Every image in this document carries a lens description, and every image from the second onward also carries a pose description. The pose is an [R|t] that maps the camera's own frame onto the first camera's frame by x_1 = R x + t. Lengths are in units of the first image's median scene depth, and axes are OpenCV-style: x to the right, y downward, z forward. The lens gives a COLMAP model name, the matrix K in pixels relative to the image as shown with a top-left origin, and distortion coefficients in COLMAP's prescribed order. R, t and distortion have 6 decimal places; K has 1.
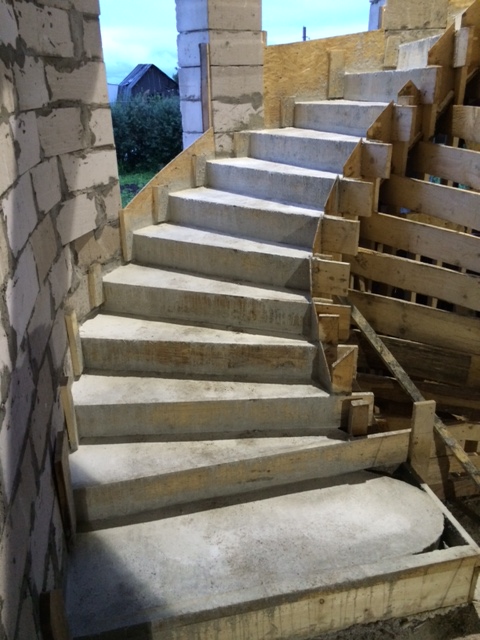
lens RADIAL K [[549.0, 0, 242.2], [0, 549.0, 319.1], [0, 0, 1]] dist [0.084727, -0.120356]
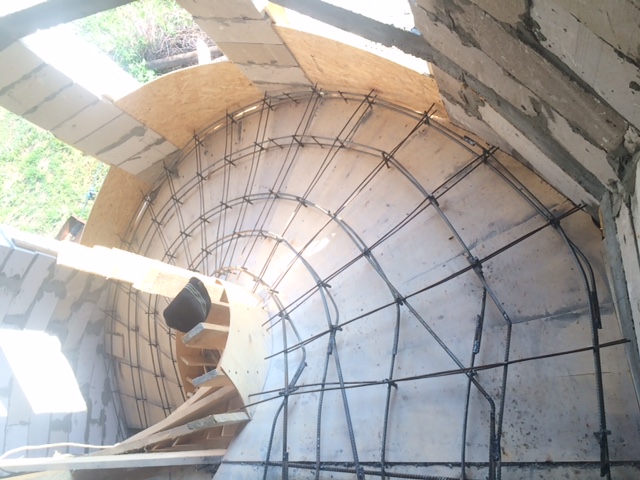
lens RADIAL K [[549.0, 0, 321.0], [0, 549.0, 238.1], [0, 0, 1]] dist [0.084727, -0.120356]
pose [[0.934834, 0.102143, -0.340078, 0.920148], [0.221507, 0.580789, 0.783338, -1.324529], [0.277526, -0.807620, 0.520316, 0.573853]]
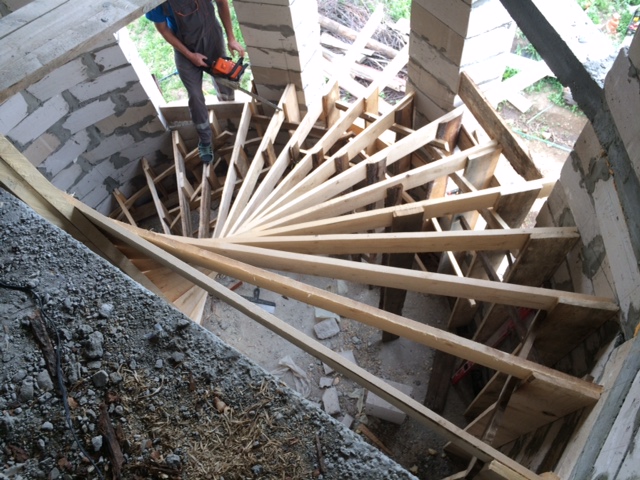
lens RADIAL K [[549.0, 0, 320.2], [0, 549.0, 241.0], [0, 0, 1]] dist [0.084727, -0.120356]
pose [[0.673499, 0.648771, -0.354252, 0.915572], [-0.209351, 0.627038, 0.750330, -1.252315], [0.708922, -0.431184, 0.558130, 0.417939]]
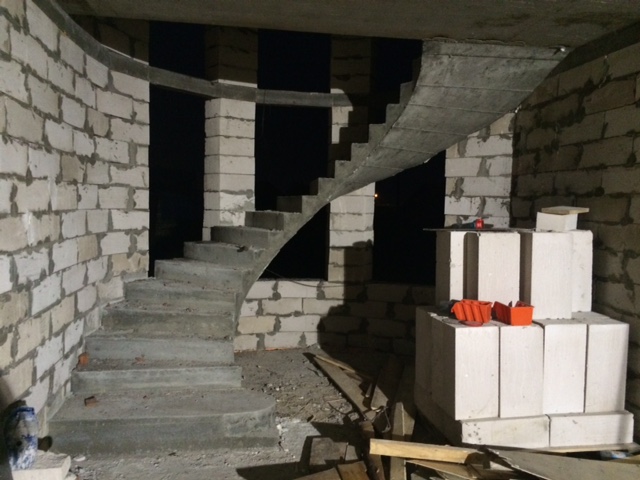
lens RADIAL K [[549.0, 0, 319.5], [0, 549.0, 239.2], [0, 0, 1]] dist [0.084727, -0.120356]
pose [[0.996261, 0.052588, -0.068543, 0.476321], [-0.071991, 0.943945, -0.322157, 0.332170], [0.047760, 0.325887, 0.944202, -0.664058]]
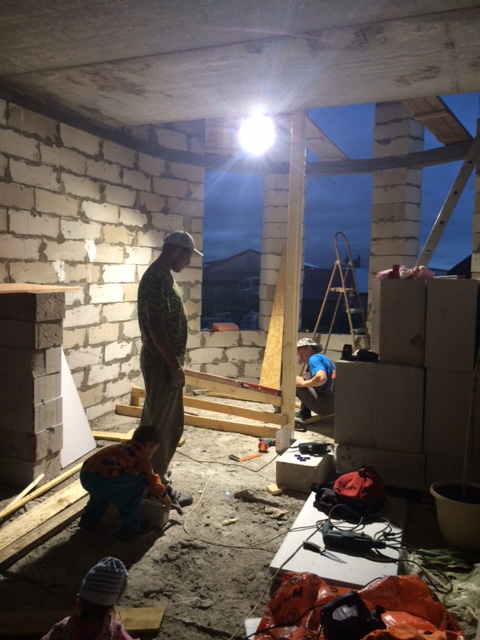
lens RADIAL K [[549.0, 0, 234.6], [0, 549.0, 315.6], [0, 0, 1]] dist [0.084727, -0.120356]
pose [[0.810711, 0.090302, -0.578440, 1.293309], [-0.266939, 0.936367, -0.227949, 0.375166], [0.521048, 0.339209, 0.783228, -0.673519]]
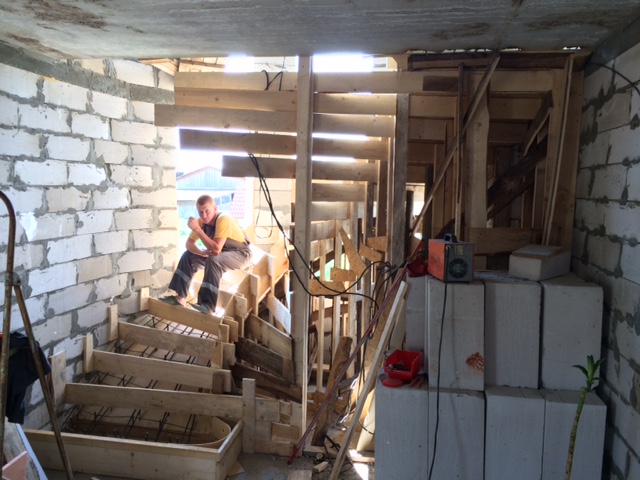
lens RADIAL K [[549.0, 0, 317.7], [0, 549.0, 238.6], [0, 0, 1]] dist [0.084727, -0.120356]
pose [[0.922016, 0.080543, -0.378681, 0.995207], [-0.189586, 0.946749, -0.260238, 0.124950], [0.337555, 0.311737, 0.888187, -0.524963]]
